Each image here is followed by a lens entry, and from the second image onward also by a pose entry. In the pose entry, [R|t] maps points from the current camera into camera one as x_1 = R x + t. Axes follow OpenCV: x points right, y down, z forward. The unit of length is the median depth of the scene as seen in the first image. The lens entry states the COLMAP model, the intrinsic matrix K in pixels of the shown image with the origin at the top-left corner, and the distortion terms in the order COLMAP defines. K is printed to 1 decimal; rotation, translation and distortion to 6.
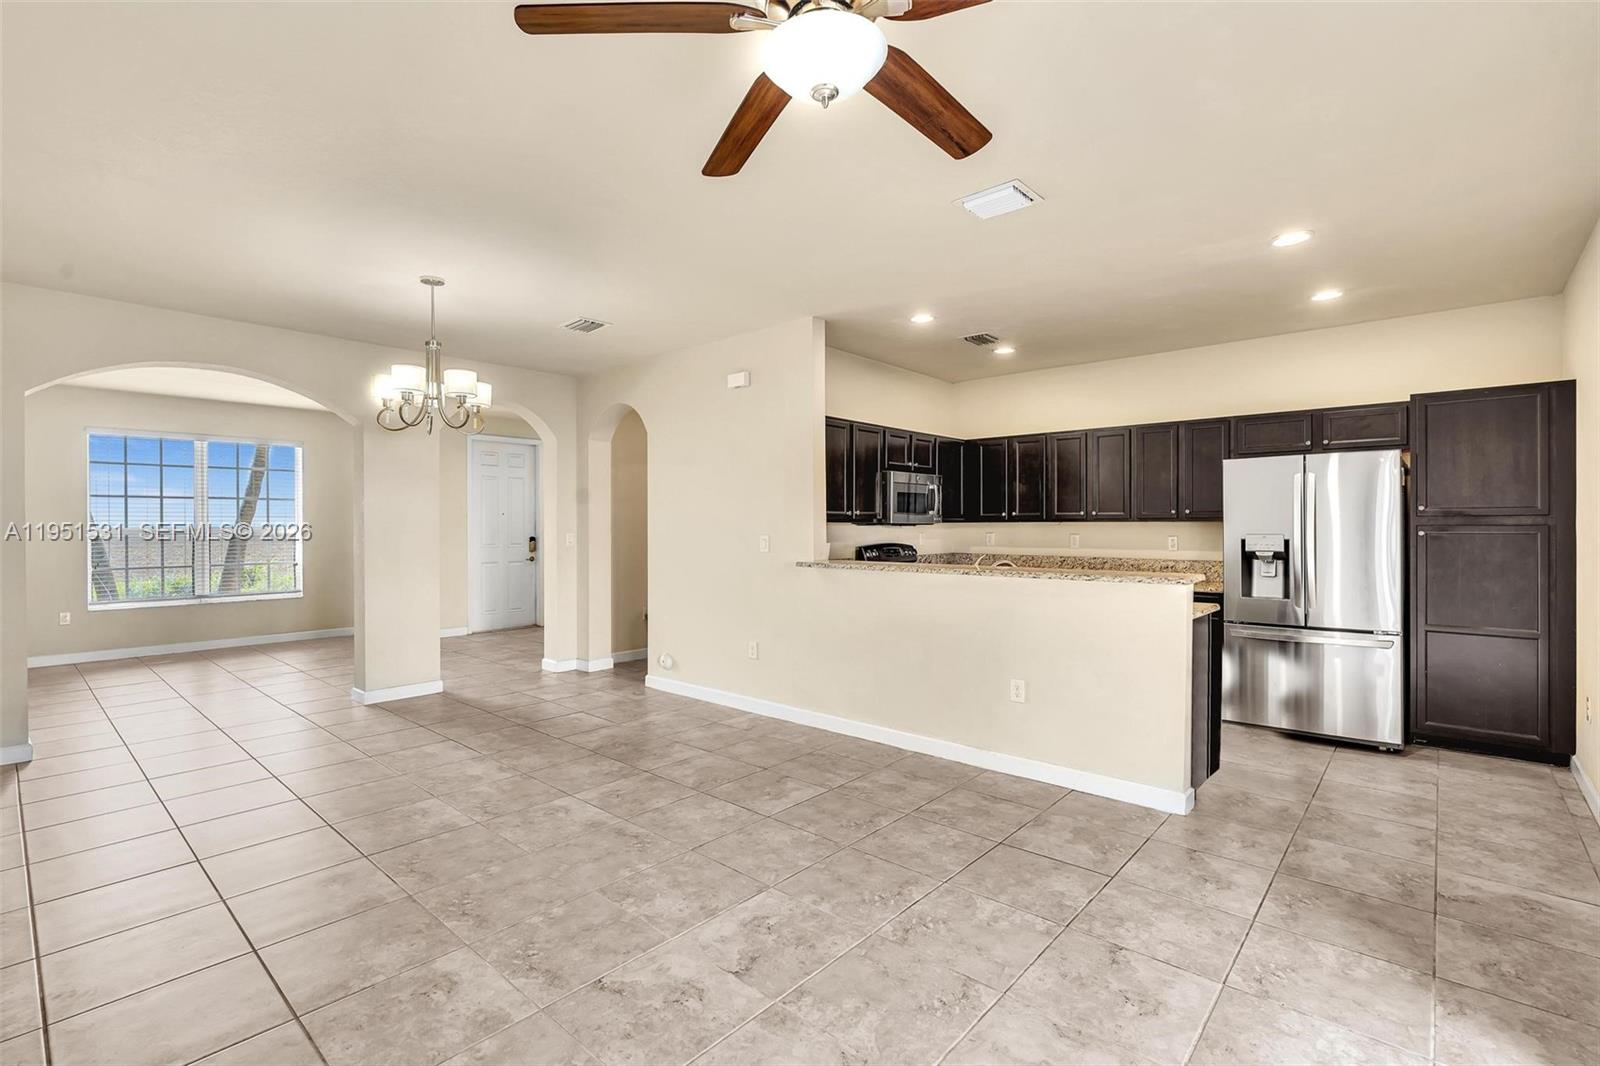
lens RADIAL K [[726.1, 0, 793.7], [0, 726.1, 520.7], [0, 0, 1]] dist [-0.002424, 0.000161]
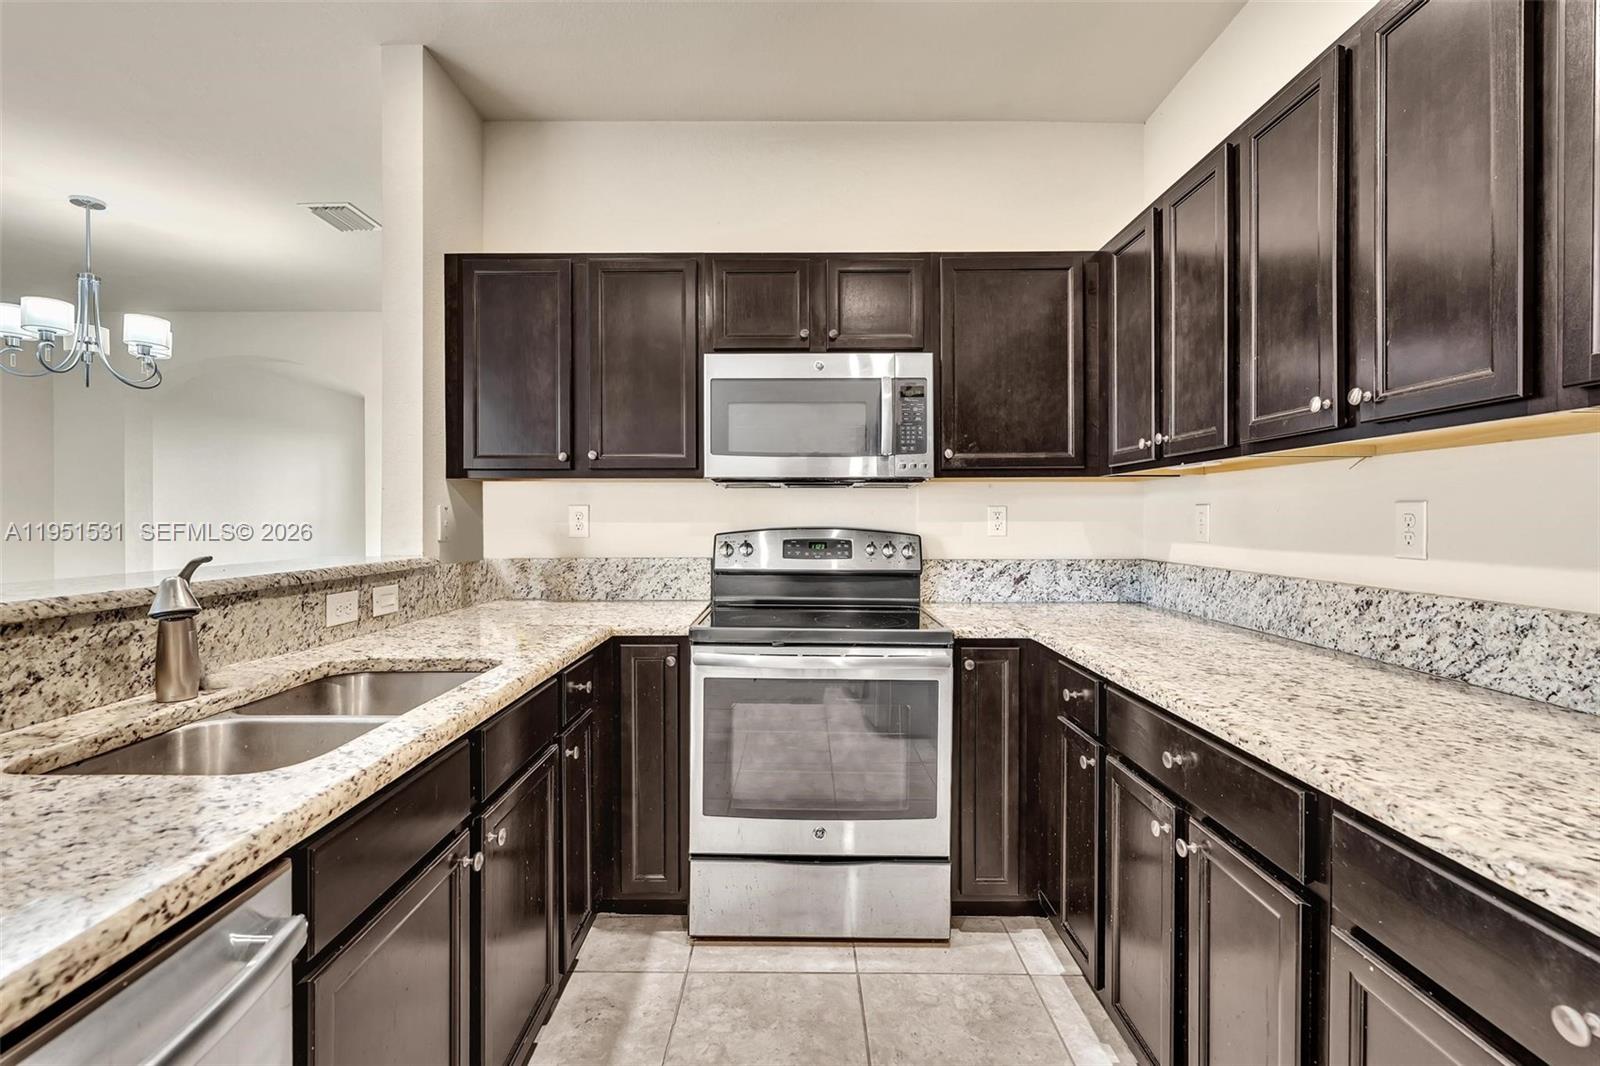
lens RADIAL K [[726.1, 0, 793.7], [0, 726.1, 520.7], [0, 0, 1]] dist [-0.002424, 0.000161]
pose [[0.660369, 0.001523, -0.750940, 1.138929], [0.006886, 0.999944, 0.008084, 0.060342], [0.750910, -0.010509, 0.660321, 1.793492]]
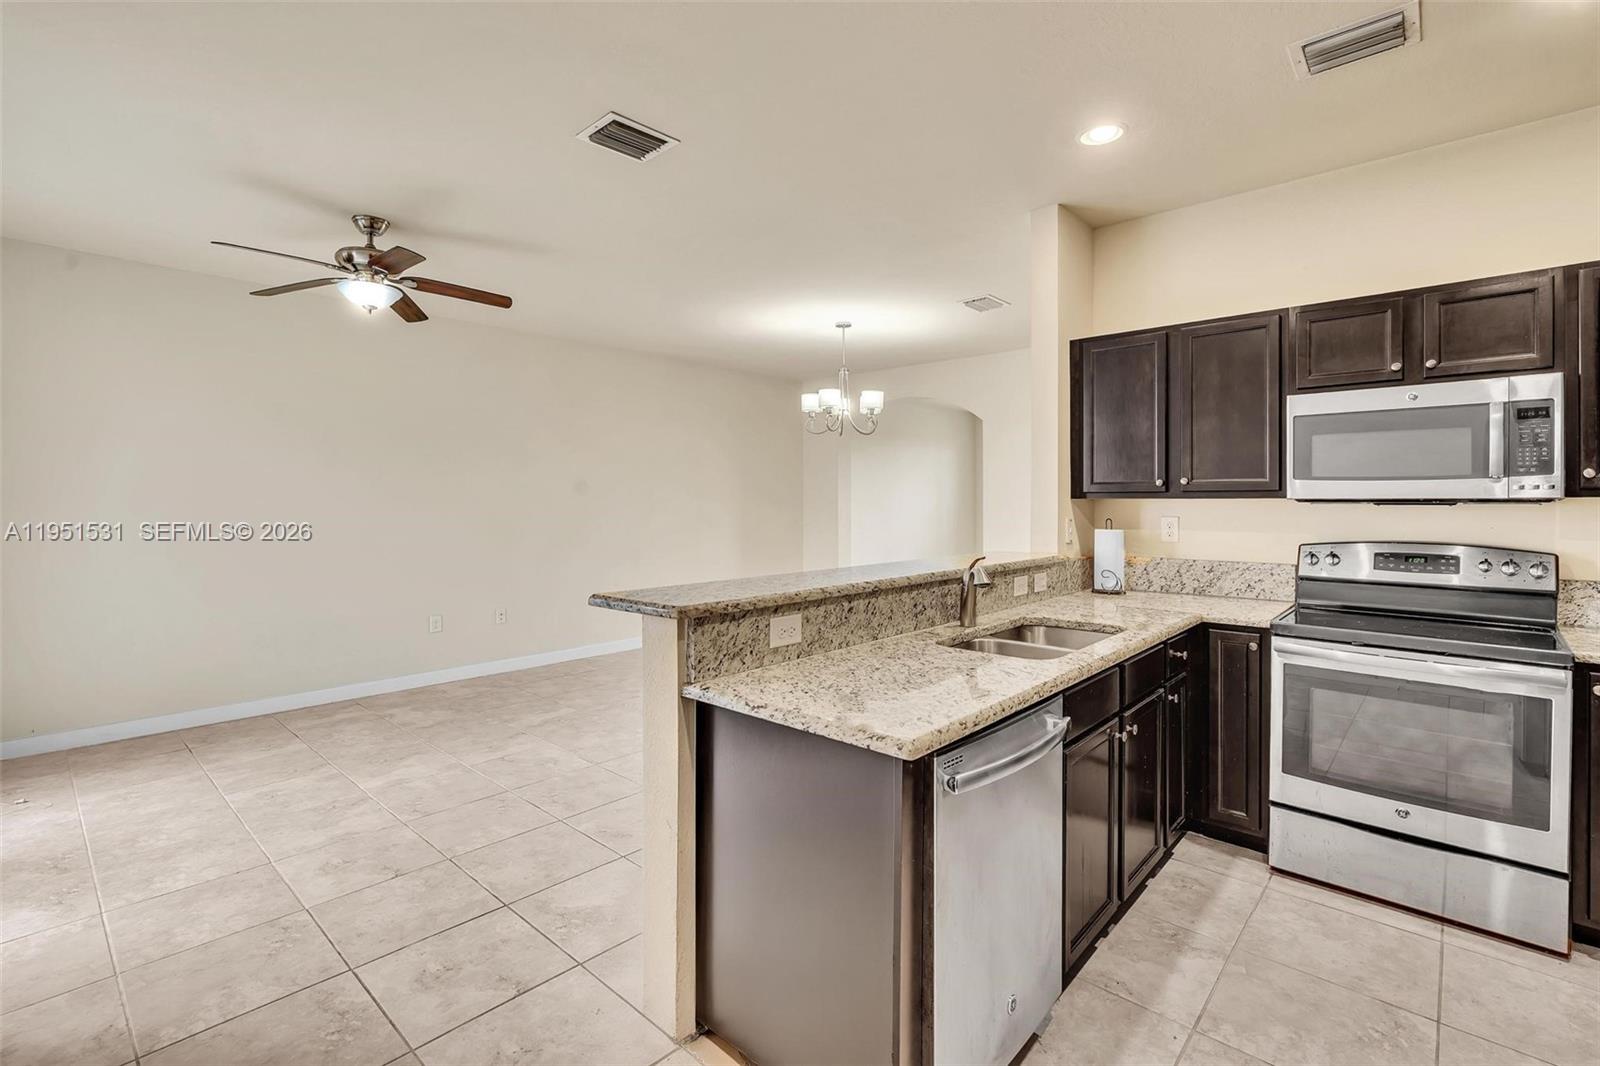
lens RADIAL K [[730.3, 0, 796.2], [0, 730.3, 503.8], [0, 0, 1]] dist [-0.003038, 0.000862]
pose [[-0.013184, 0.002408, -0.999910, 1.514682], [0.007126, 0.999972, 0.002314, 0.008502], [0.999888, -0.007095, -0.013201, 1.572018]]
